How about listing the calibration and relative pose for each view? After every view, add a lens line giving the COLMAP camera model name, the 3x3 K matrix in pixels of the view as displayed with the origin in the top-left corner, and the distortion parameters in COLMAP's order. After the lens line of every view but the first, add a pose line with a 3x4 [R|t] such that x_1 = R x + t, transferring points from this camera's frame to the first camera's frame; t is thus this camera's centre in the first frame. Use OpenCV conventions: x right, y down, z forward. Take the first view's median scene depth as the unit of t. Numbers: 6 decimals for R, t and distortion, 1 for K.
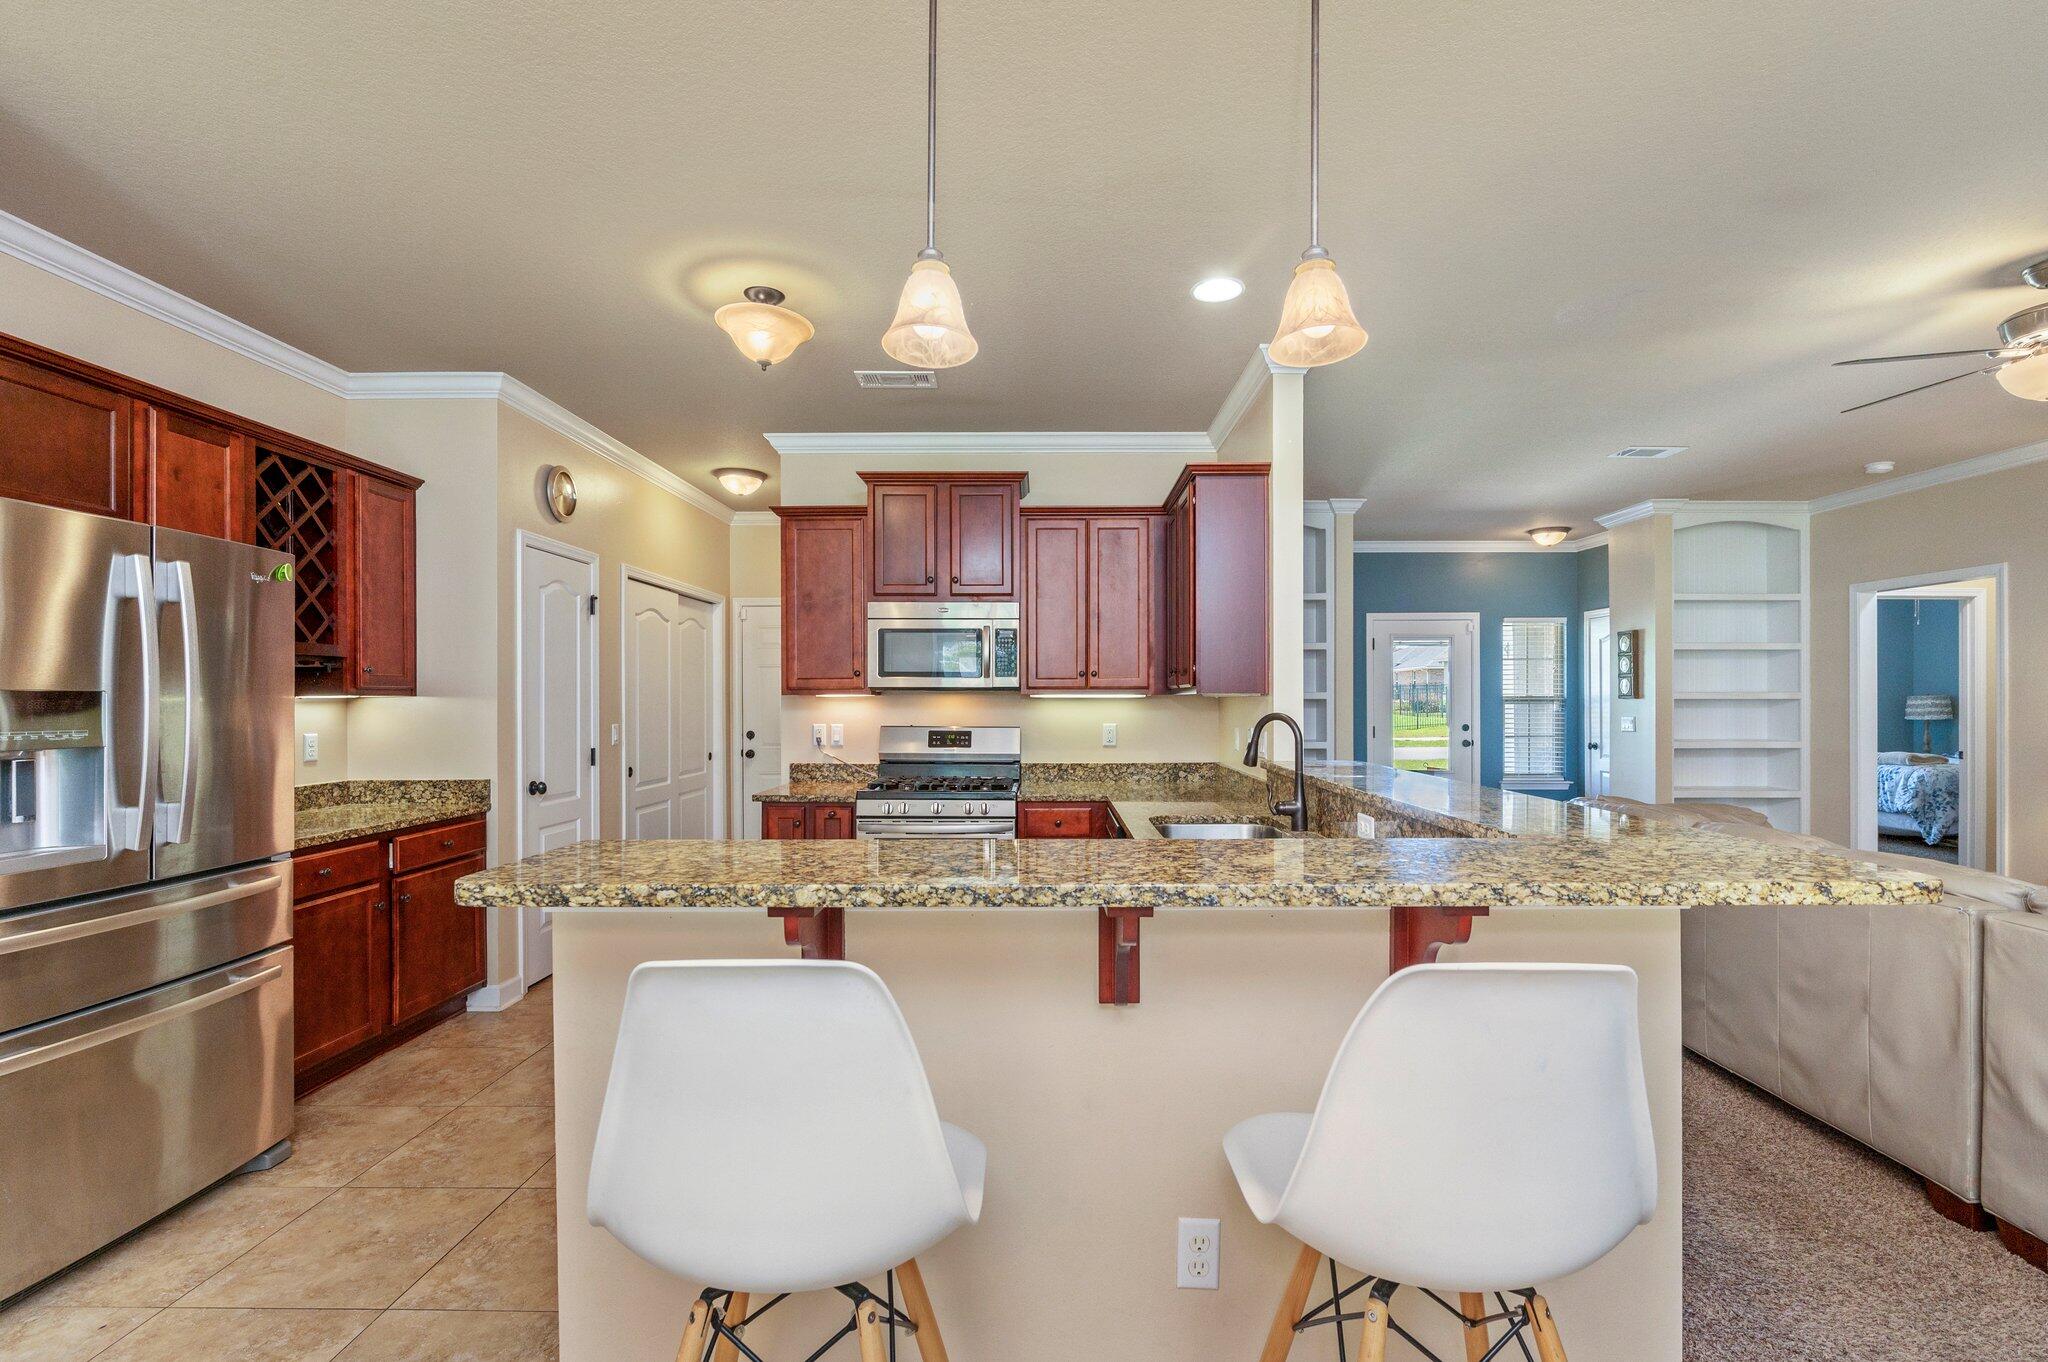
lens RADIAL K [[921.1, 0, 1049.5], [0, 921.1, 704.6], [0, 0, 1]] dist [-0.001916, -0.000445]
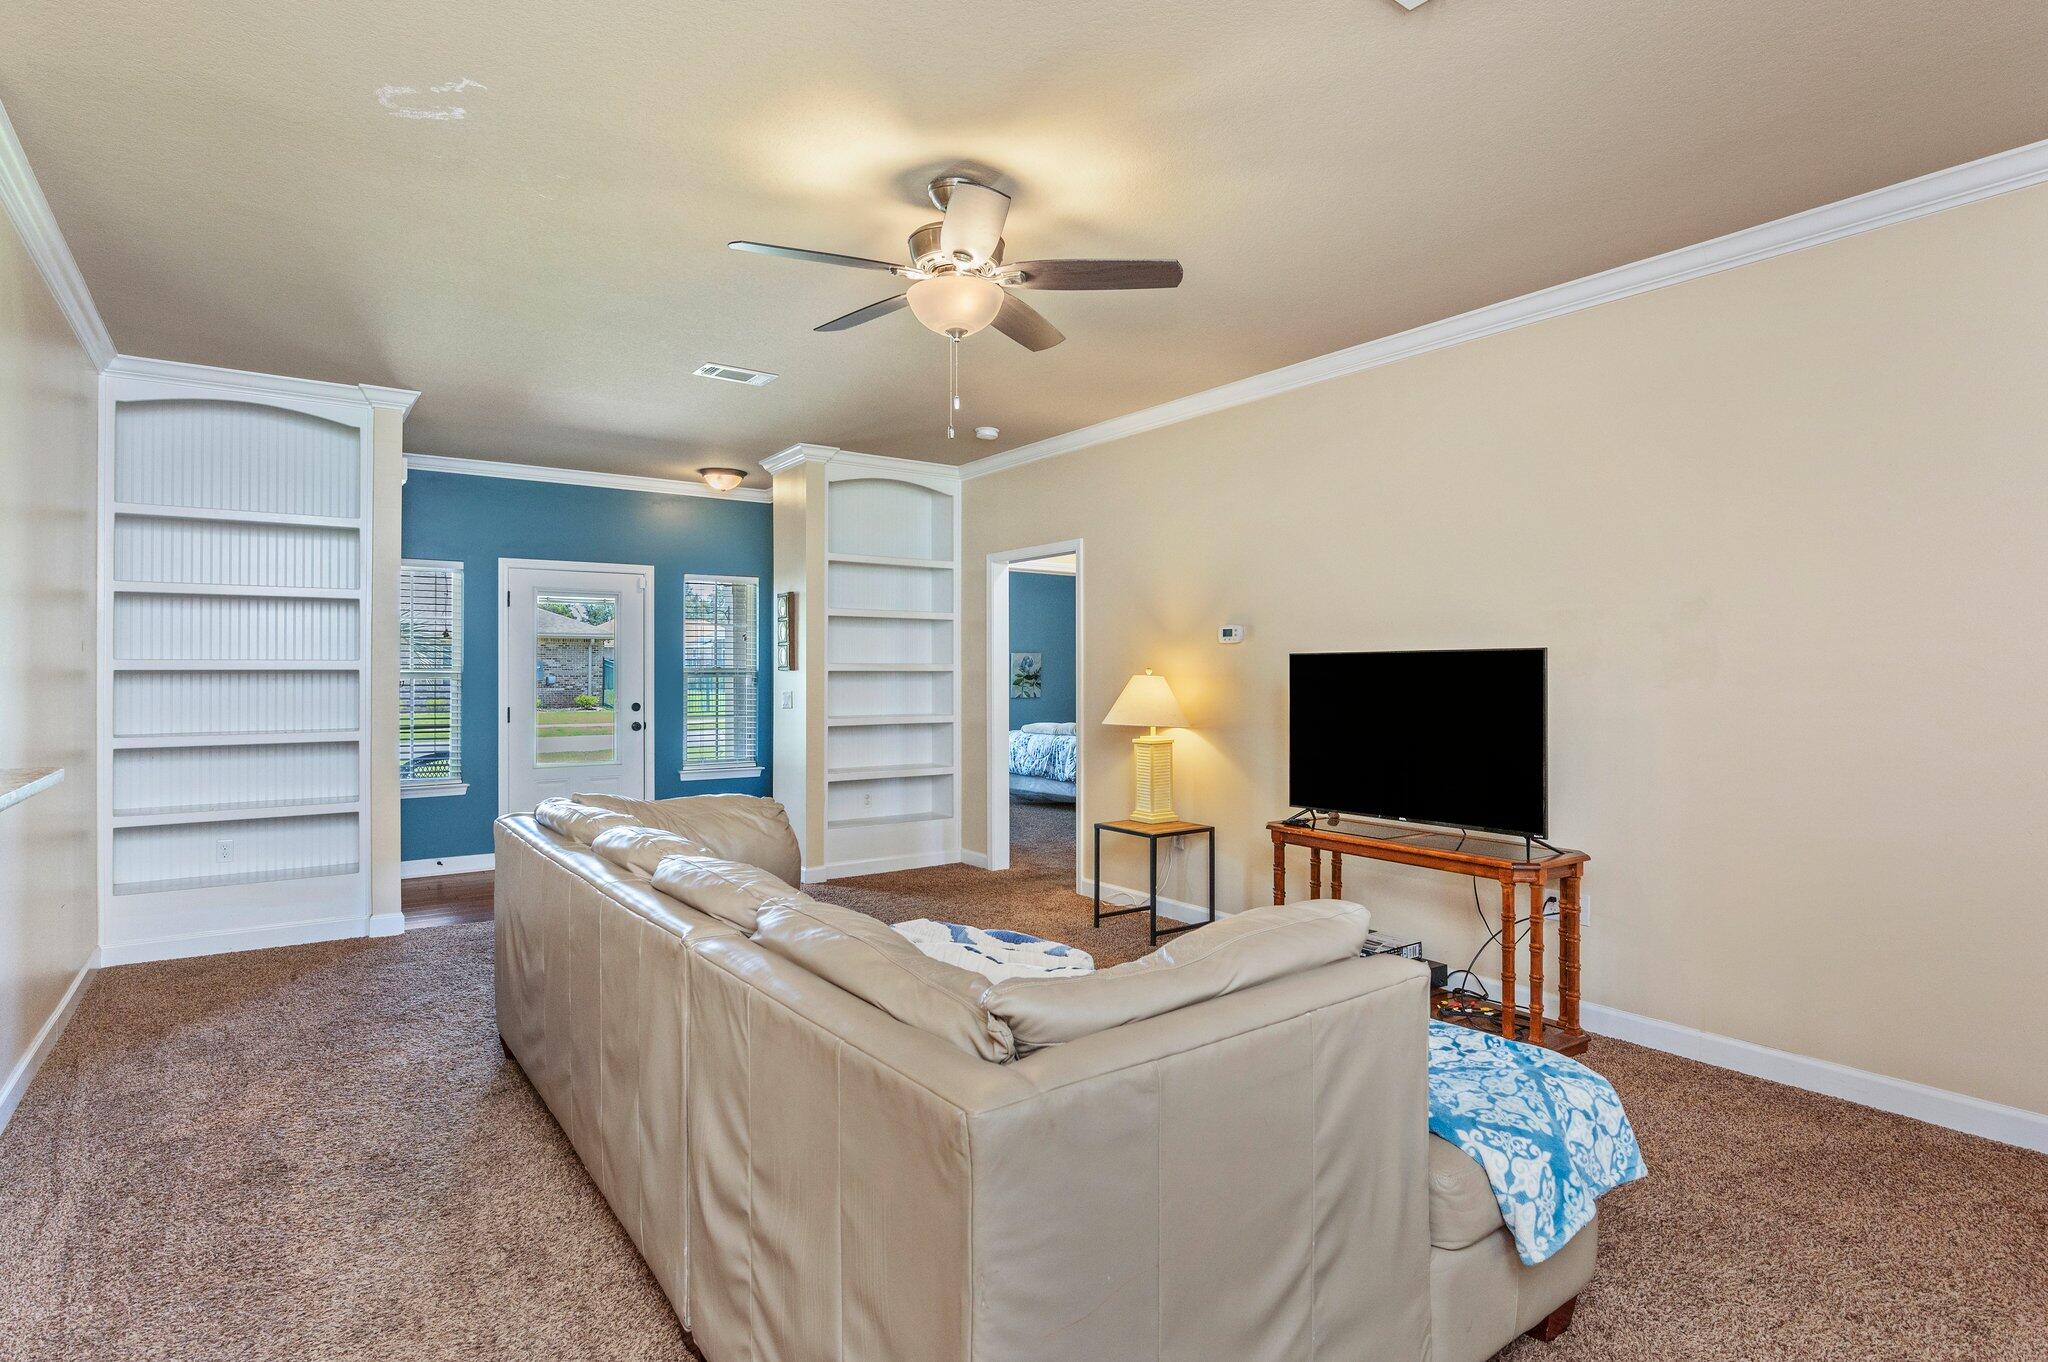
lens RADIAL K [[1061.7, 0, 1028.1], [0, 1061.7, 664.5], [0, 0, 1]] dist [-0.001186, -0.000961]
pose [[0.820242, 0.005116, 0.571994, 0.378730], [0.002957, 0.999909, -0.013183, 0.002162], [-0.572010, 0.012505, 0.820152, 0.075026]]
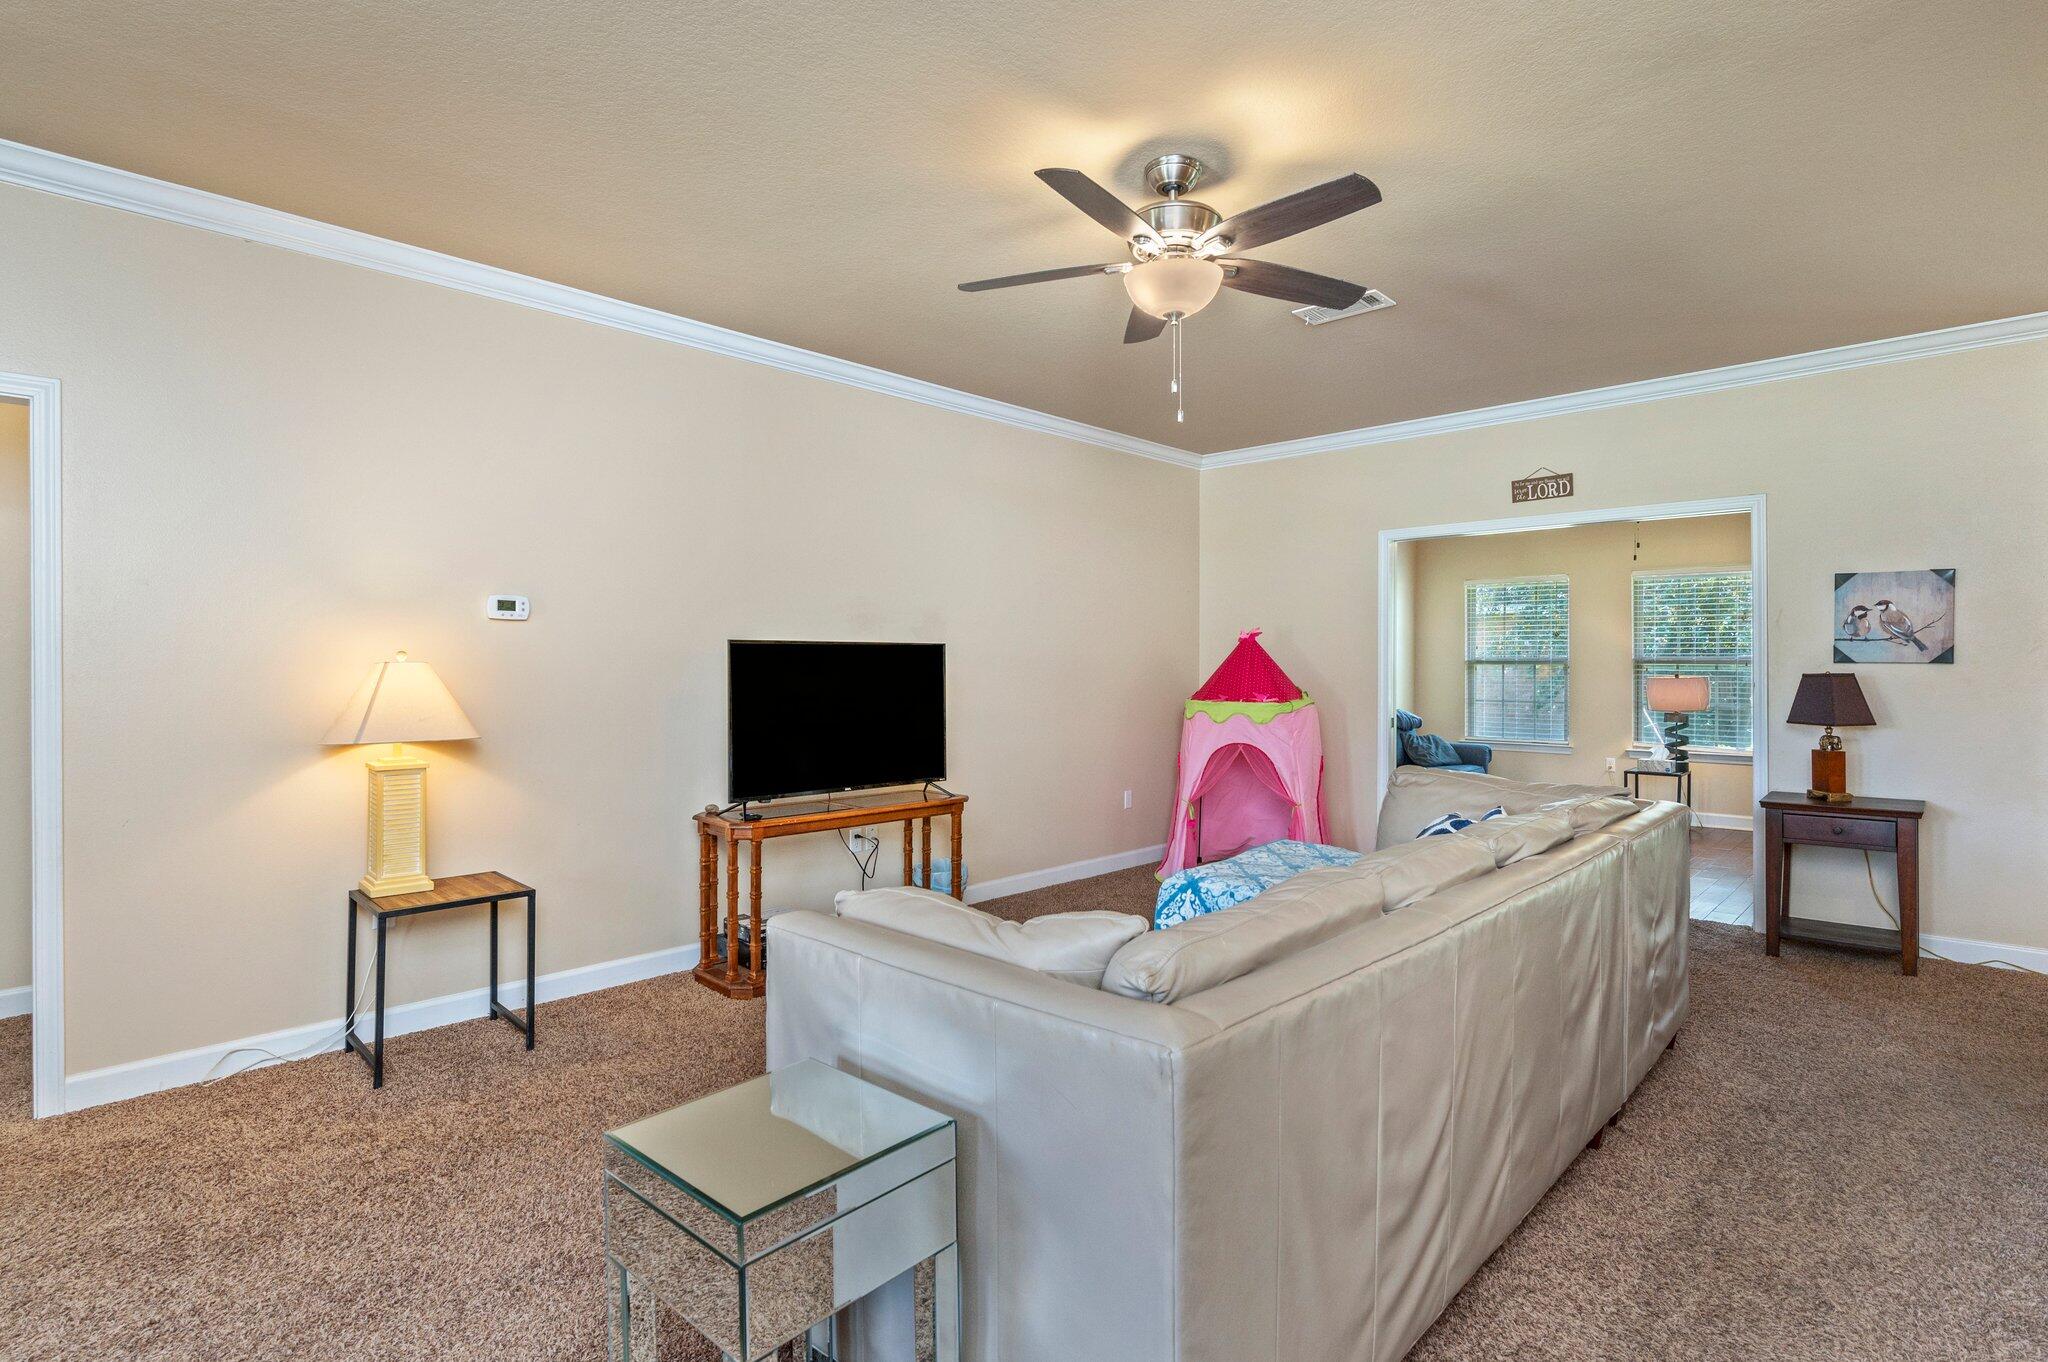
lens RADIAL K [[1016.2, 0, 992.3], [0, 1016.2, 673.3], [0, 0, 1]] dist [-0.005398, -0.000741]
pose [[-0.735747, -0.004812, 0.677240, 0.378513], [-0.001310, 0.999983, 0.005683, 0.002555], [-0.677256, 0.003294, -0.735740, 1.134419]]
